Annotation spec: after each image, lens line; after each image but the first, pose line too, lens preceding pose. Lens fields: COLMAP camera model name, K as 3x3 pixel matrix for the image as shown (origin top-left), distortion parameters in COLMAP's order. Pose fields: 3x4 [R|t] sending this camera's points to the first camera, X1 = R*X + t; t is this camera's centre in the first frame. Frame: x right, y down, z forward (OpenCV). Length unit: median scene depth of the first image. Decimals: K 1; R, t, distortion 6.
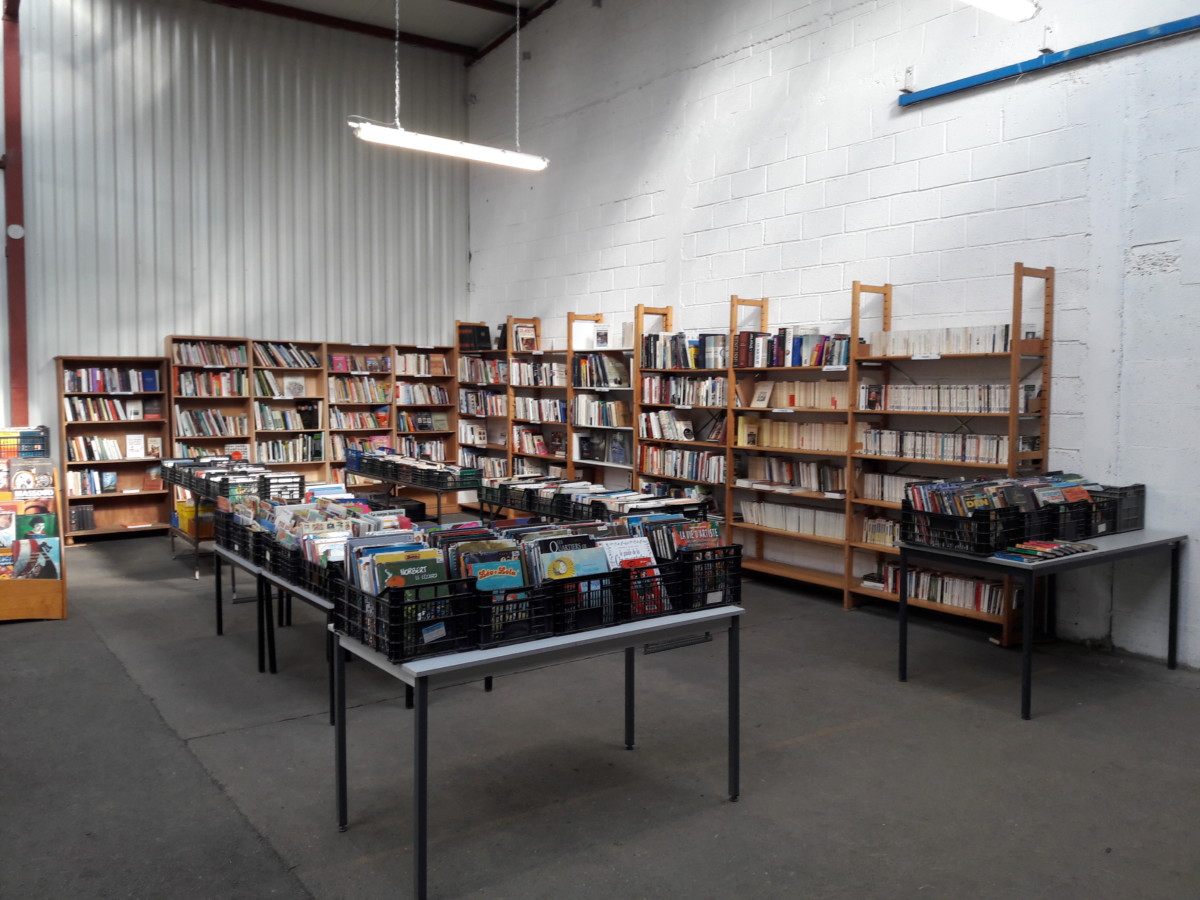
lens RADIAL K [[949.2, 0, 593.2], [0, 949.2, 426.2], [0, 0, 1]] dist [0.012983, -0.002551]
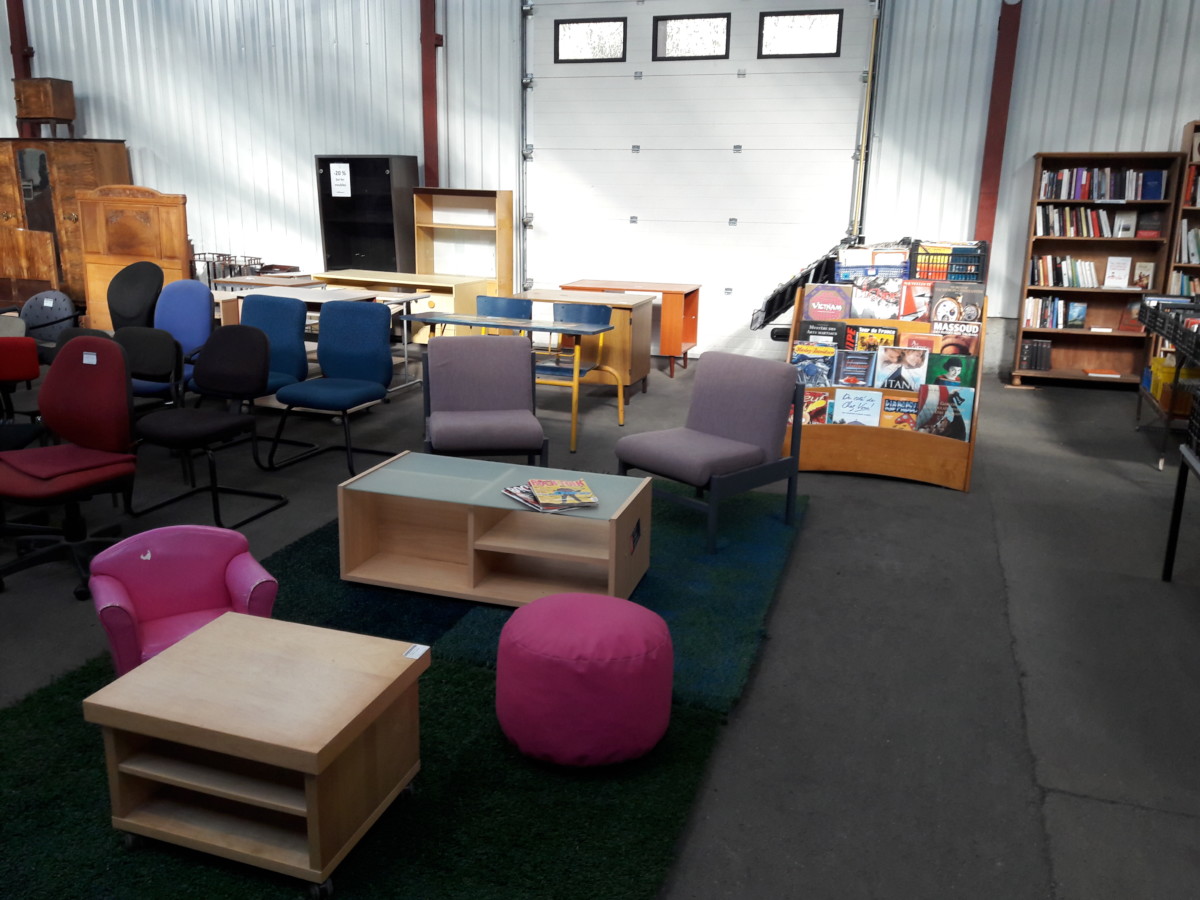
lens RADIAL K [[949.2, 0, 593.2], [0, 949.2, 426.2], [0, 0, 1]] dist [0.012983, -0.002551]
pose [[0.557743, 0.208980, -0.803274, -0.073752], [-0.049974, 0.974484, 0.218823, -0.005651], [0.828508, -0.081904, 0.553955, 0.219398]]
